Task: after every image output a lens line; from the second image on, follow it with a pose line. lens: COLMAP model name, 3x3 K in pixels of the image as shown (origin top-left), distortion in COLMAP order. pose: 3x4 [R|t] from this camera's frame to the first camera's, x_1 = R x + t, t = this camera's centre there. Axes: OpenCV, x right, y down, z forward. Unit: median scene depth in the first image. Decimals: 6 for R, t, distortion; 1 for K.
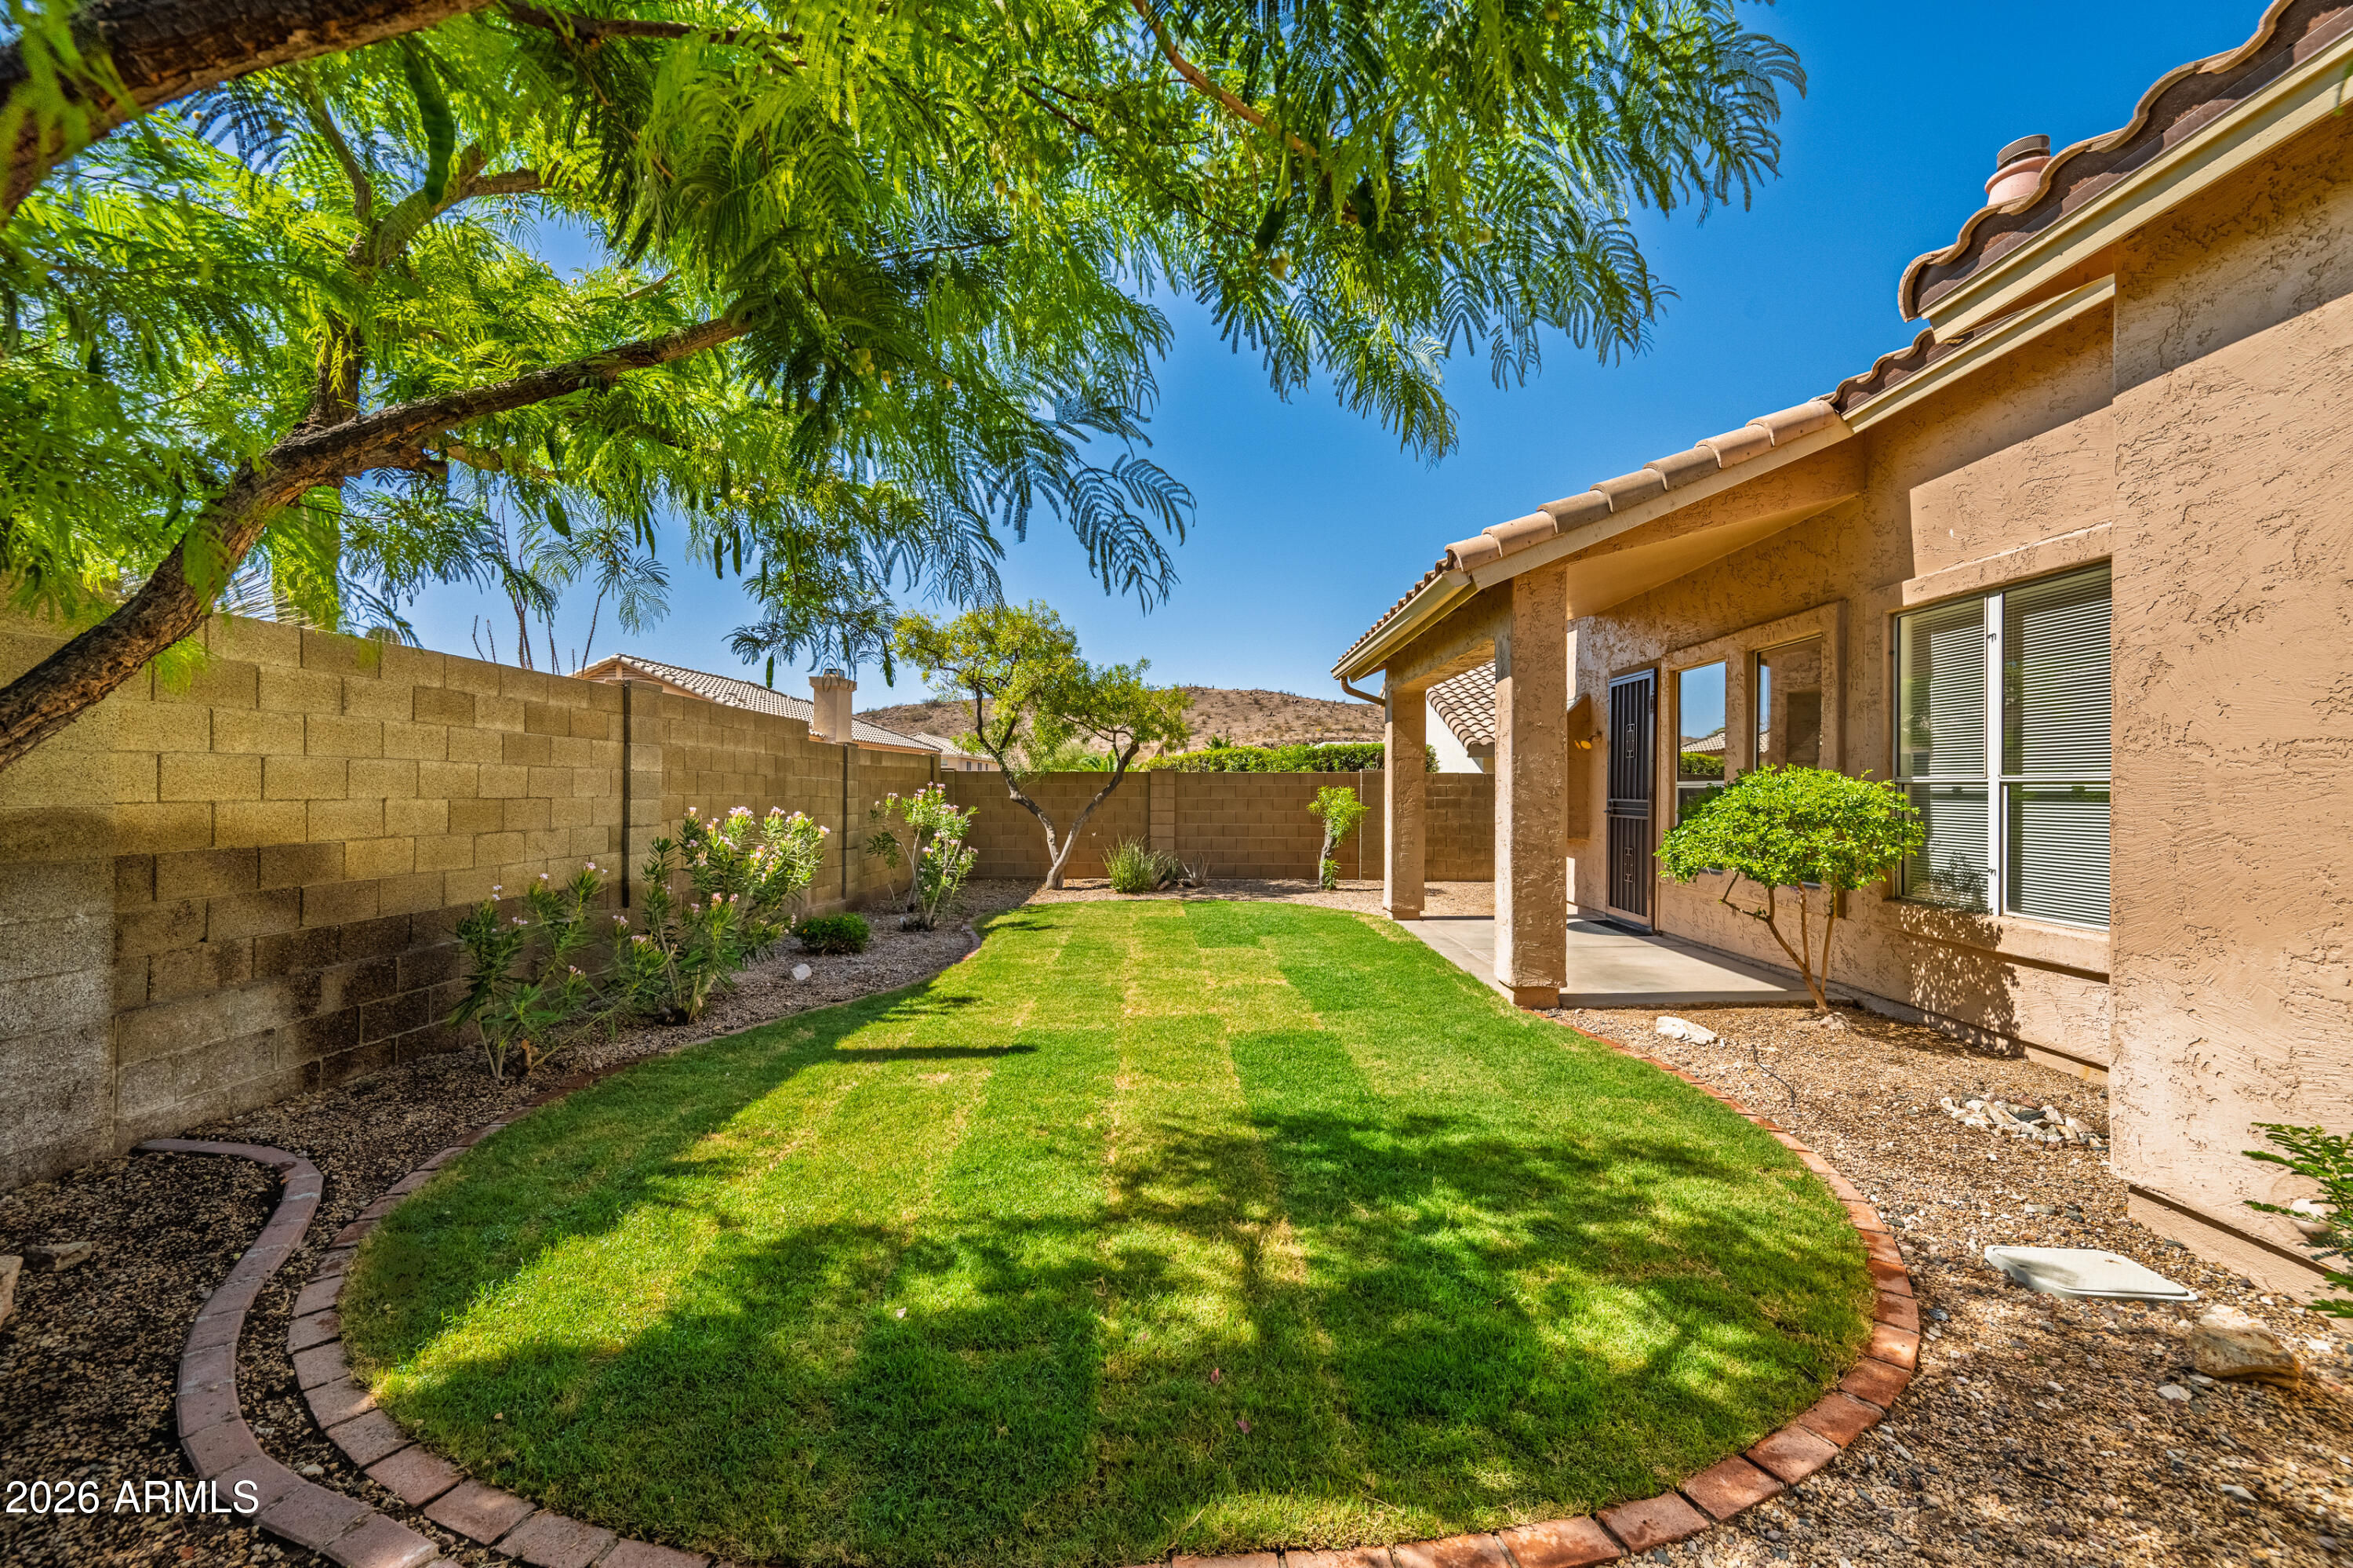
lens RADIAL K [[931.1, 0, 1176.5], [0, 931.1, 784.0], [0, 0, 1]] dist [-0.000270, -0.000180]
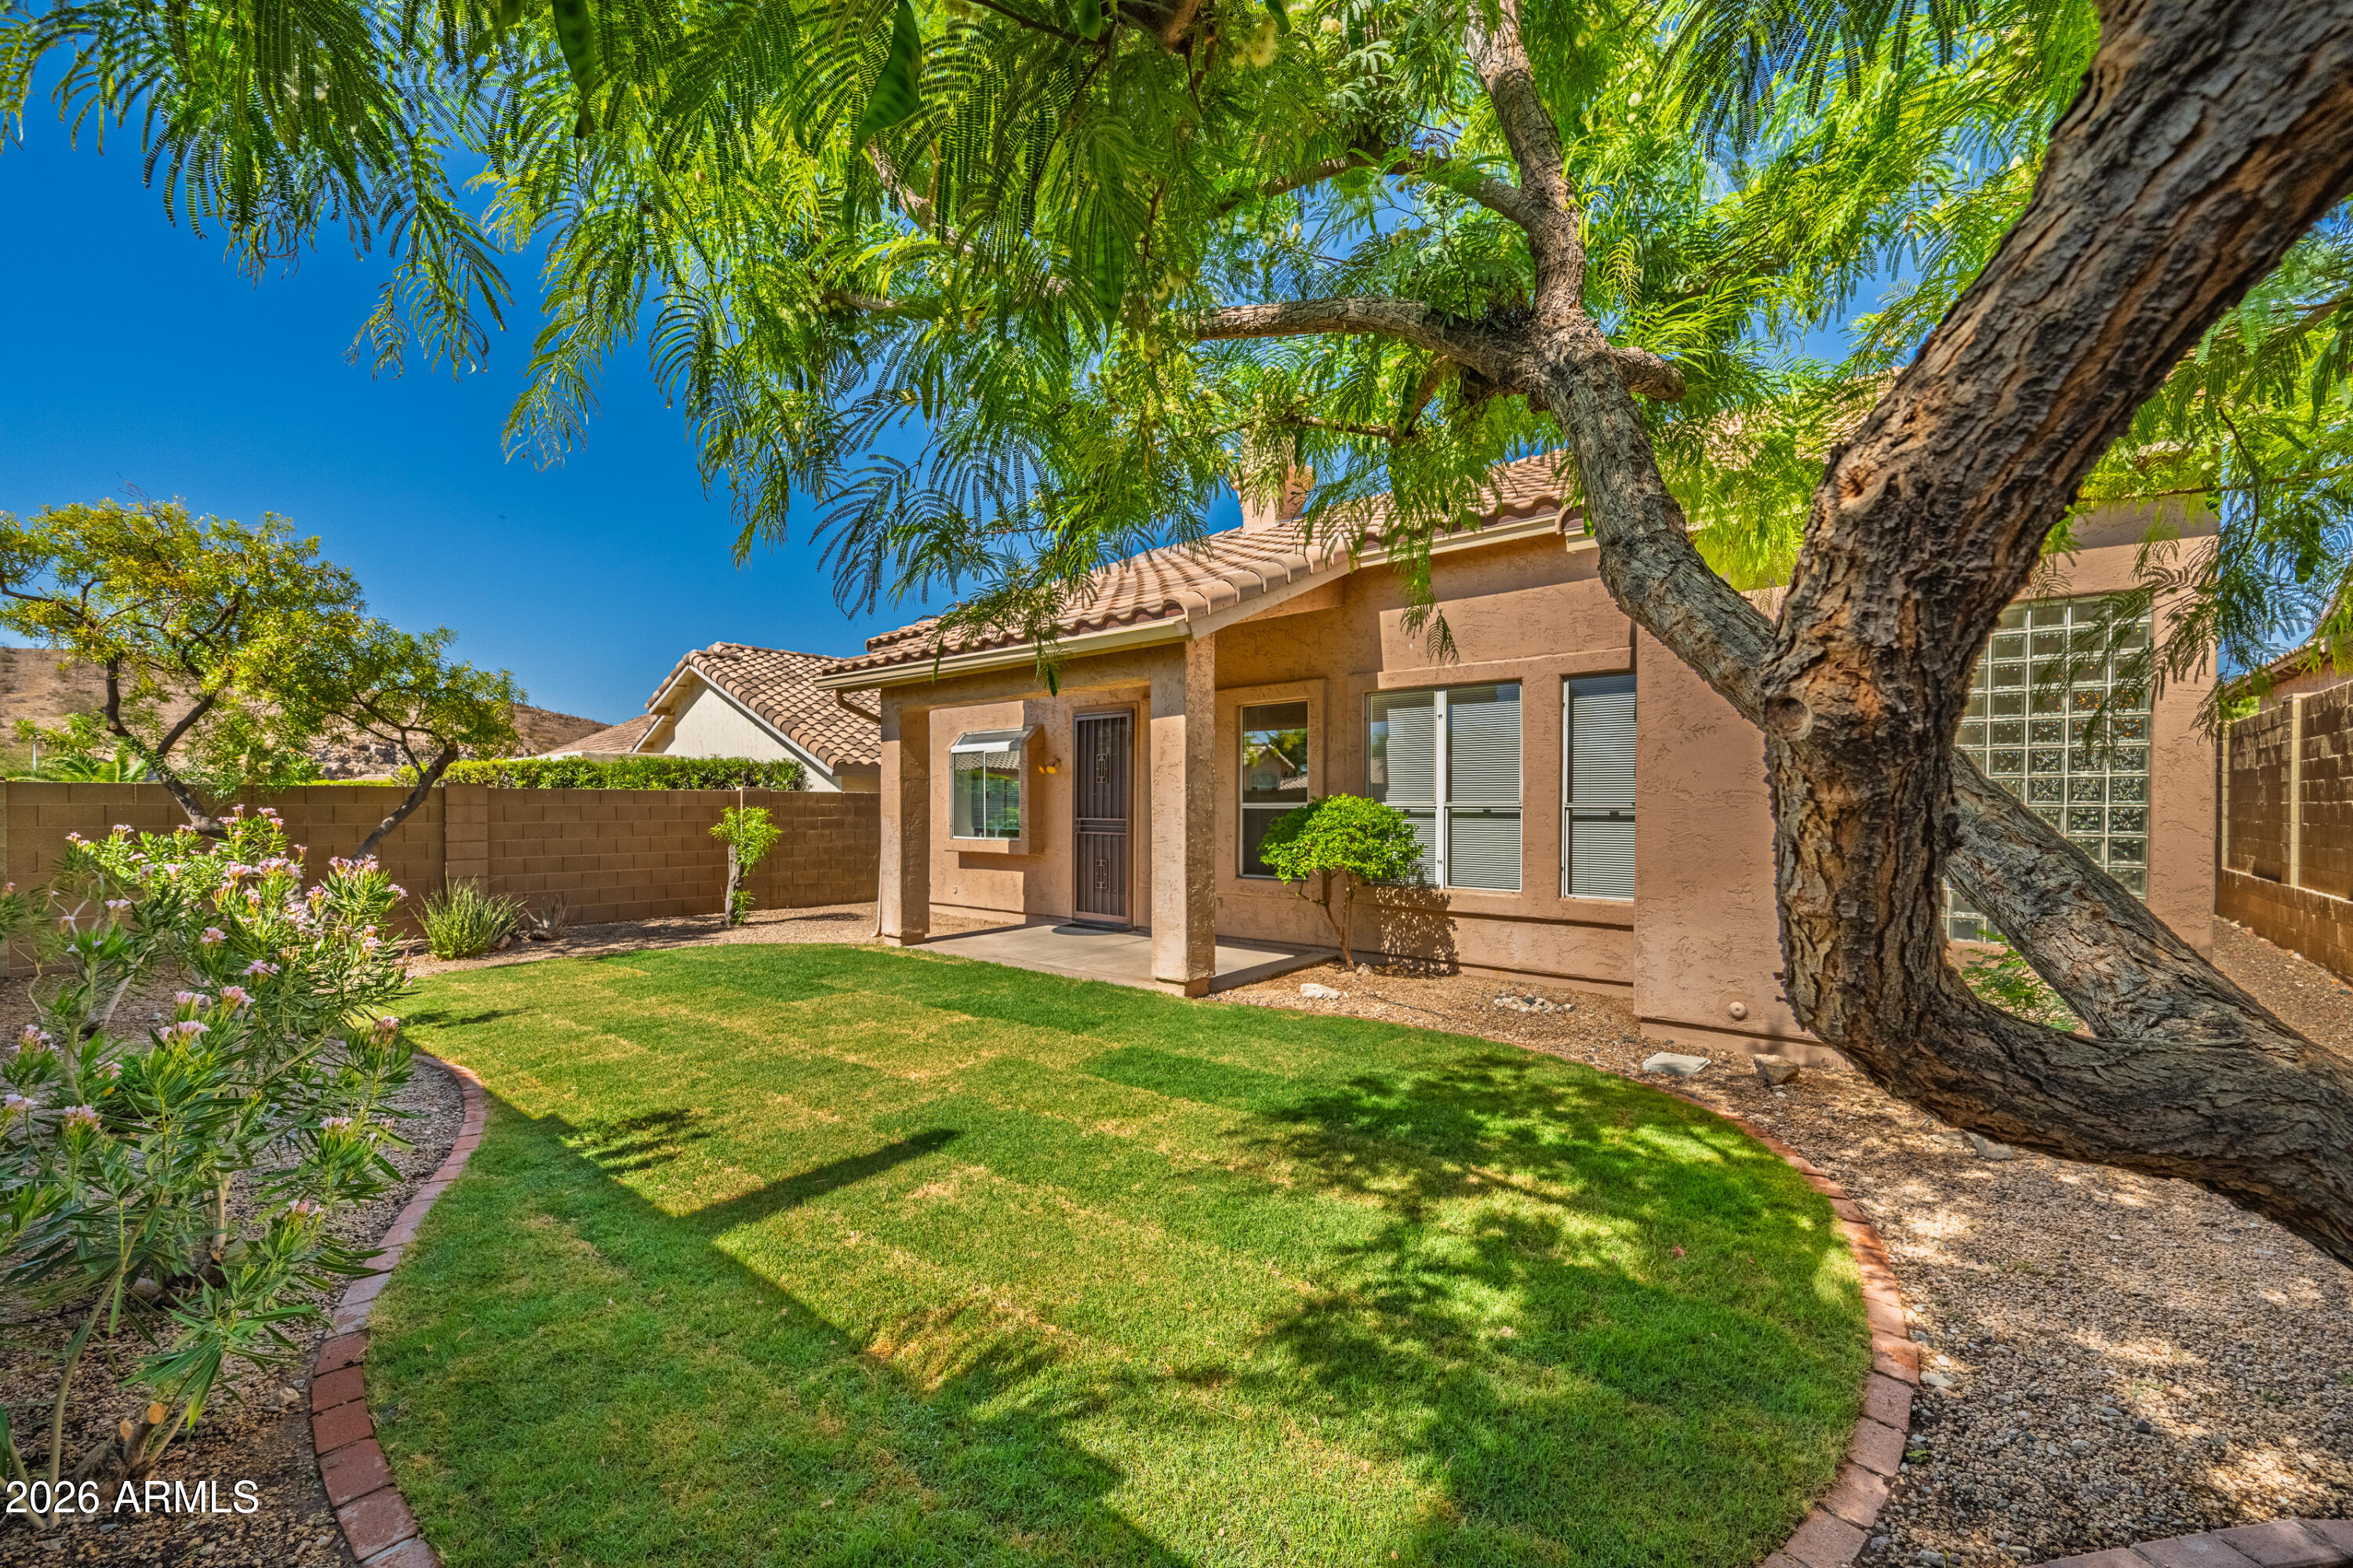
lens RADIAL K [[946.1, 0, 1178.0], [0, 946.1, 816.8], [0, 0, 1]] dist [0.013115, 0.000031]
pose [[0.632775, -0.013209, 0.774223, -0.973007], [-0.001911, 0.999825, 0.018620, -0.019310], [-0.774333, -0.013262, 0.632639, 0.444957]]
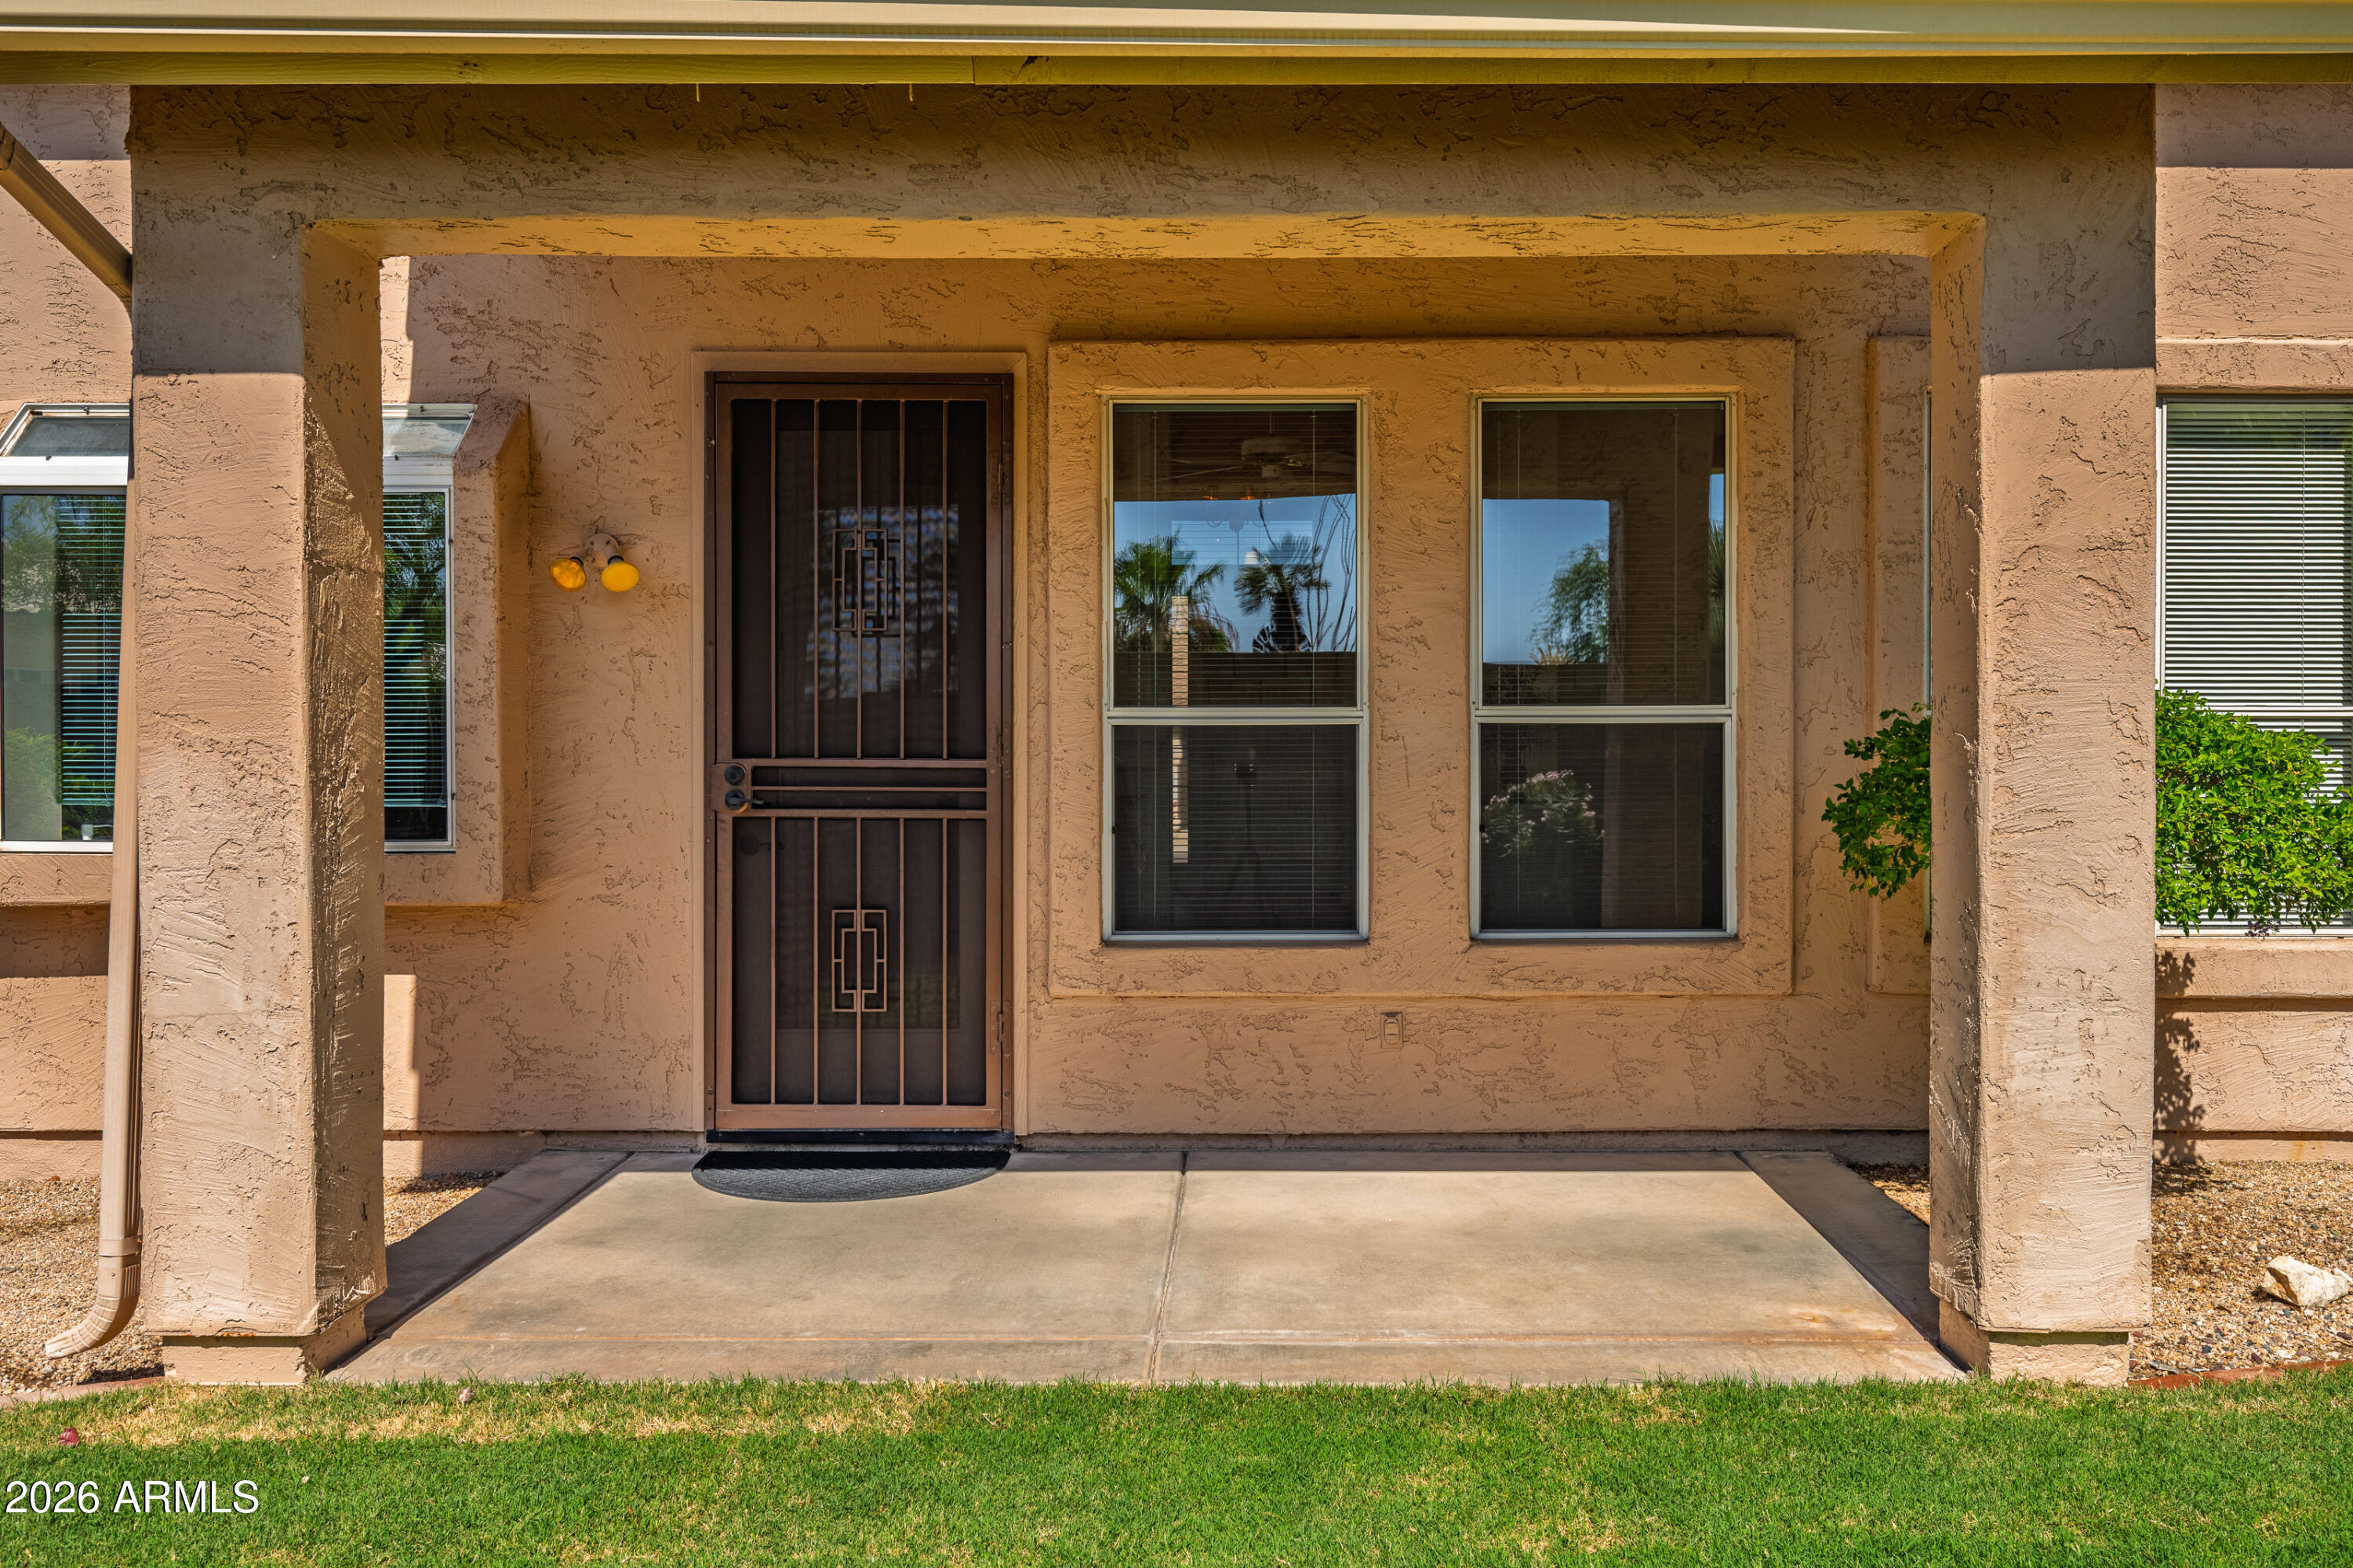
lens RADIAL K [[1975.3, 0, 1170.9], [0, 1975.3, 795.2], [0, 0, 1]] dist [0.003492, -0.005179]
pose [[-0.021031, -0.022275, 0.999531, -0.531989], [-0.004183, 0.999745, 0.022192, 0.032338], [-0.999770, -0.003714, -0.021119, 2.353961]]
